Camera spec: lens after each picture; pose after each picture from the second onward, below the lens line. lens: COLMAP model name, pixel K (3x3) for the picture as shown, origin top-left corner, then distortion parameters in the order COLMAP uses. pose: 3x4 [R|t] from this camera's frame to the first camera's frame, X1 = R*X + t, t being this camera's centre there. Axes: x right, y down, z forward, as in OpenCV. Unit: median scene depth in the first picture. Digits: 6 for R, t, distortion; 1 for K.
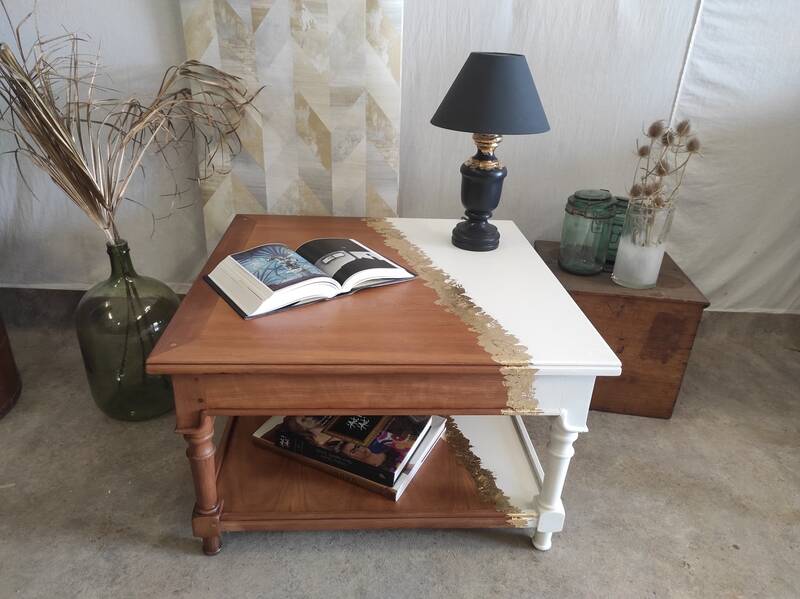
lens RADIAL K [[596.1, 0, 400.0], [0, 596.1, 295.5], [0, 0, 1]] dist [0.034032, -0.026981]
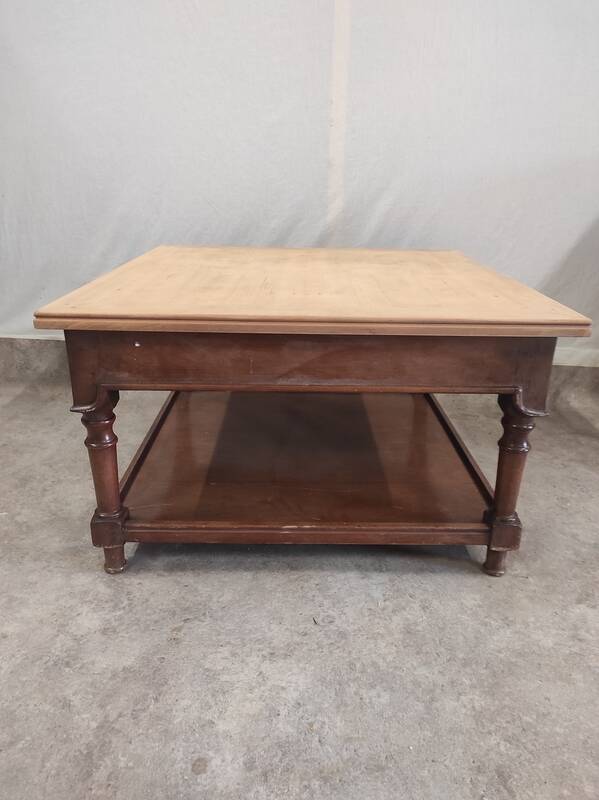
lens RADIAL K [[596.1, 0, 298.4], [0, 596.1, 396.4], [0, 0, 1]] dist [0.034032, -0.026981]
pose [[0.995847, 0.004488, -0.090935, -0.123912], [-0.011188, 0.997247, -0.073303, 0.206651], [0.090355, 0.074016, 0.993155, 0.134178]]
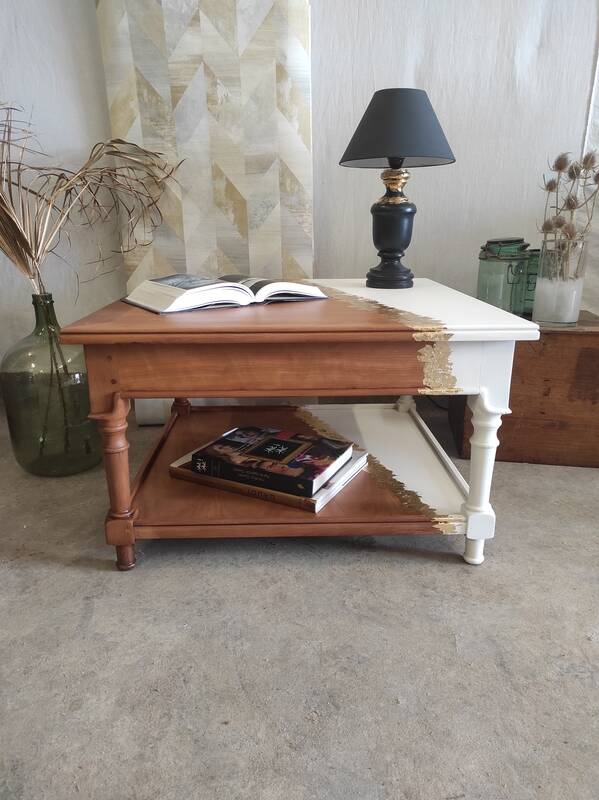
lens RADIAL K [[596.1, 0, 301.3], [0, 596.1, 393.6], [0, 0, 1]] dist [0.034032, -0.026981]
pose [[0.998253, -0.037223, -0.045883, 0.019752], [0.030110, 0.988682, -0.146977, 0.277279], [0.050835, 0.145339, 0.988075, 0.024729]]
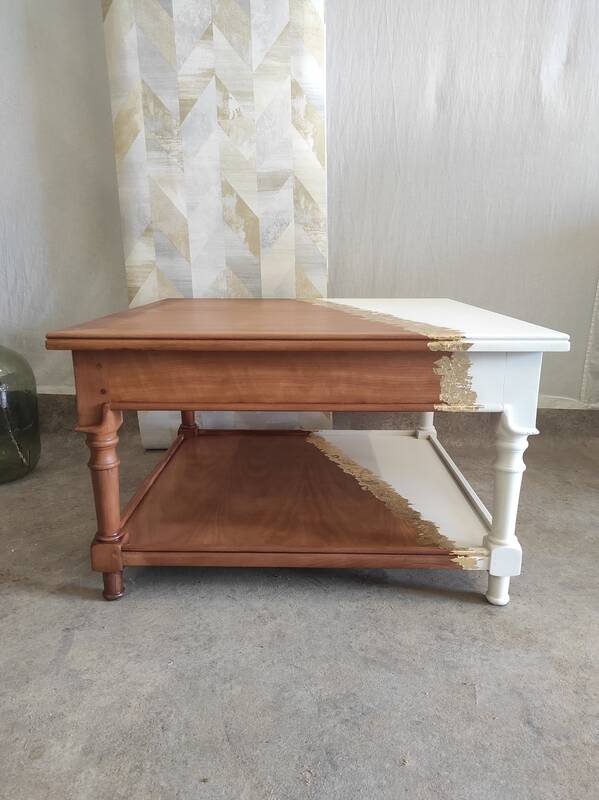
lens RADIAL K [[596.1, 0, 300.9], [0, 596.1, 393.7], [0, 0, 1]] dist [0.034032, -0.026981]
pose [[0.995965, -0.025685, -0.085985, 0.041062], [0.007147, 0.977824, -0.209306, 0.295840], [0.089454, 0.207847, 0.974062, 0.097481]]
